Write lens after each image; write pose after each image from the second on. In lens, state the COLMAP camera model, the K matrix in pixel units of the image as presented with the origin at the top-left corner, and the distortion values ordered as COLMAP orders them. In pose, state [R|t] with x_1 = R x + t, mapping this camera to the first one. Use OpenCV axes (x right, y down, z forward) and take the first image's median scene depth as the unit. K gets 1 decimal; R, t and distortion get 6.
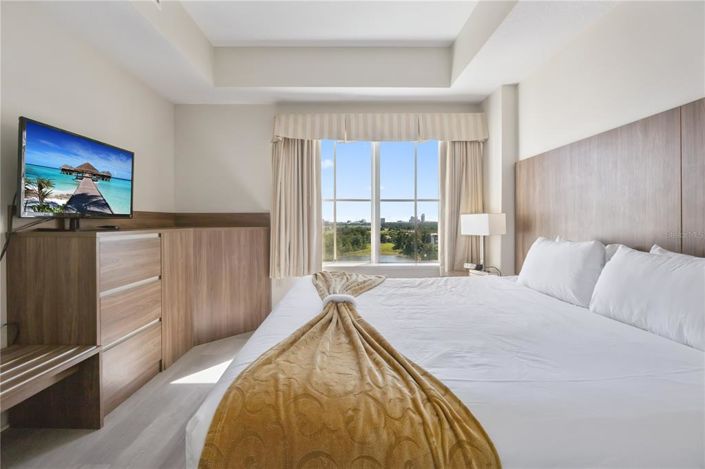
lens RADIAL K [[307.7, 0, 350.5], [0, 307.7, 231.0], [0, 0, 1]] dist [-0.018921, -0.000153]
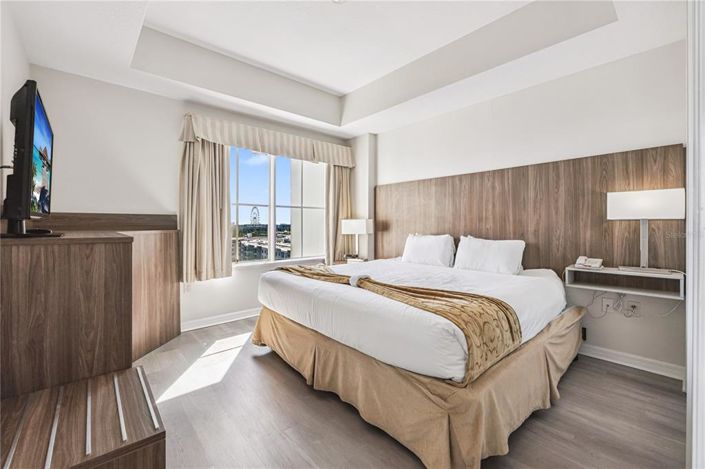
lens RADIAL K [[287.7, 0, 350.5], [0, 287.7, 237.0], [0, 0, 1]] dist [0.000291, 0.000040]
pose [[0.765679, -0.026379, 0.642682, -0.445004], [0.015802, 0.999629, 0.022203, -0.002603], [-0.643029, -0.006845, 0.765811, -0.020815]]
